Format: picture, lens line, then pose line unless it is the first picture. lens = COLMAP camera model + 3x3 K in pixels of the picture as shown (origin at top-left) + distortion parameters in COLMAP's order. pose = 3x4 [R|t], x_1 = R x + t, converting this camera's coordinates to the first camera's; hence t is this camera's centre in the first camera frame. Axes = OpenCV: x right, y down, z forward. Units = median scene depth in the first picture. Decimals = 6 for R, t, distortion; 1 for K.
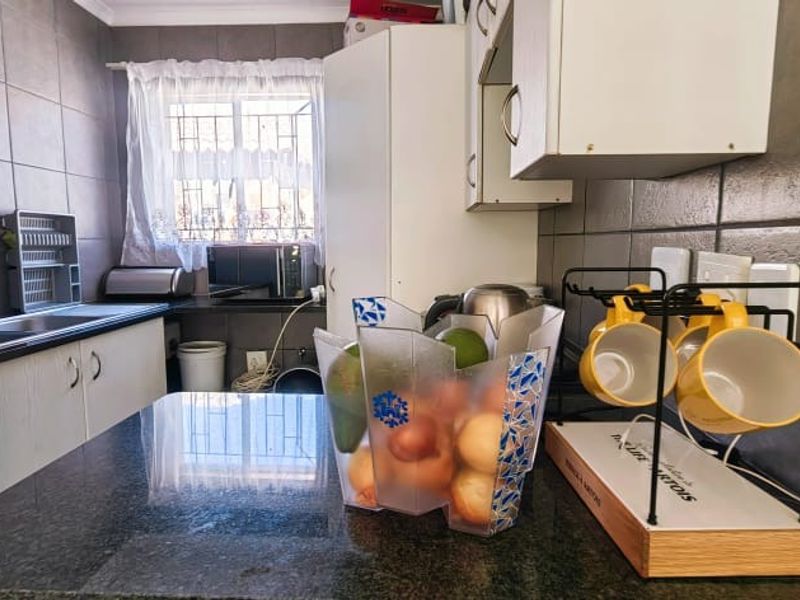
lens RADIAL K [[511.6, 0, 400.0], [0, 511.6, 300.0], [0, 0, 1]] dist [-0.002458, 0.000476]
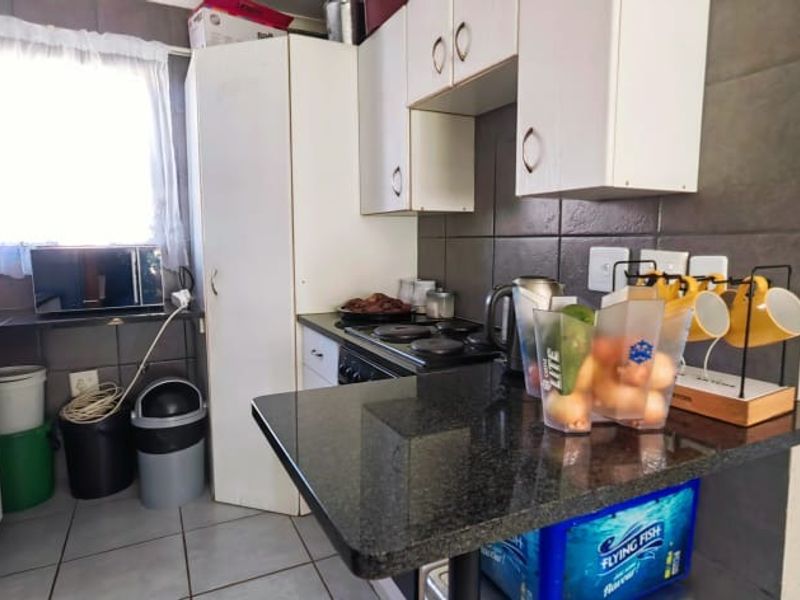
lens RADIAL K [[511.6, 0, 400.0], [0, 511.6, 300.0], [0, 0, 1]] dist [-0.002458, 0.000476]
pose [[0.865459, -0.053818, 0.498081, -0.281306], [0.054489, 0.998427, 0.013200, -0.001046], [-0.498008, 0.015716, 0.867030, 0.002562]]
